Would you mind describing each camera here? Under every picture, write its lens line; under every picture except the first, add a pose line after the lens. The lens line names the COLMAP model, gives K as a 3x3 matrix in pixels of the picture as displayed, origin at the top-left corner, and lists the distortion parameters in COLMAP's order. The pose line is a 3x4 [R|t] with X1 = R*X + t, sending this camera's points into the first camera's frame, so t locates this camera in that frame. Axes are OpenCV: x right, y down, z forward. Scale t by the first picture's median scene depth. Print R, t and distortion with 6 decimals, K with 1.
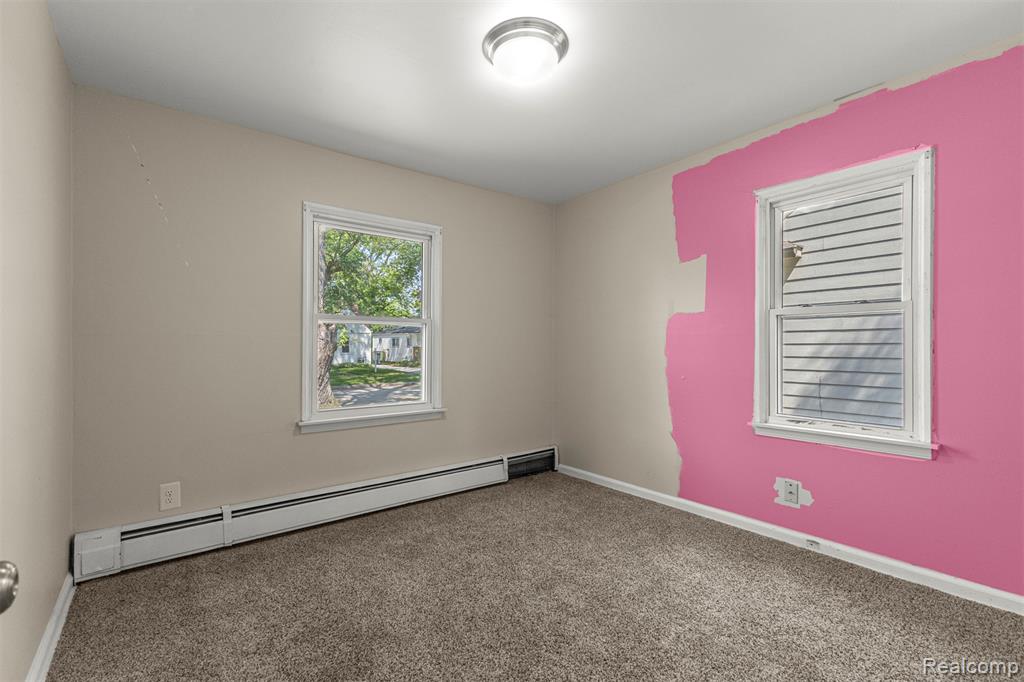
lens RADIAL K [[441.3, 0, 512.3], [0, 441.3, 335.1], [0, 0, 1]] dist [0.007729, 0.000022]
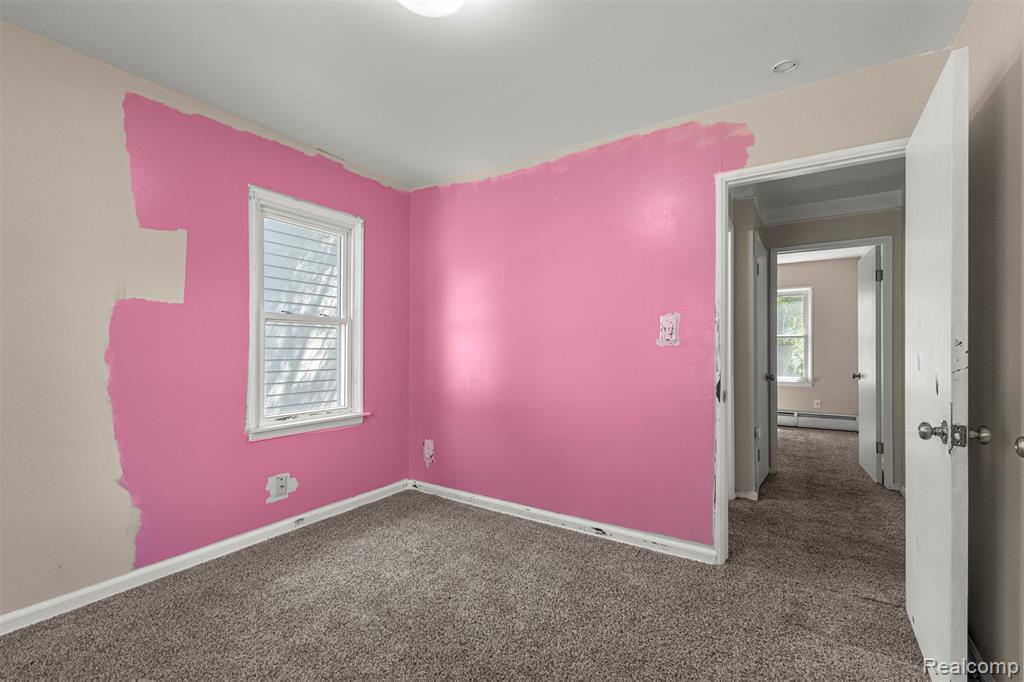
lens RADIAL K [[443.9, 0, 502.2], [0, 443.9, 346.4], [0, 0, 1]] dist [0.006675, 0.000040]
pose [[-0.311343, 0.016857, 0.950148, -0.528042], [-0.021627, 0.999458, -0.024818, 0.031921], [-0.950051, -0.028275, -0.310810, 0.788598]]
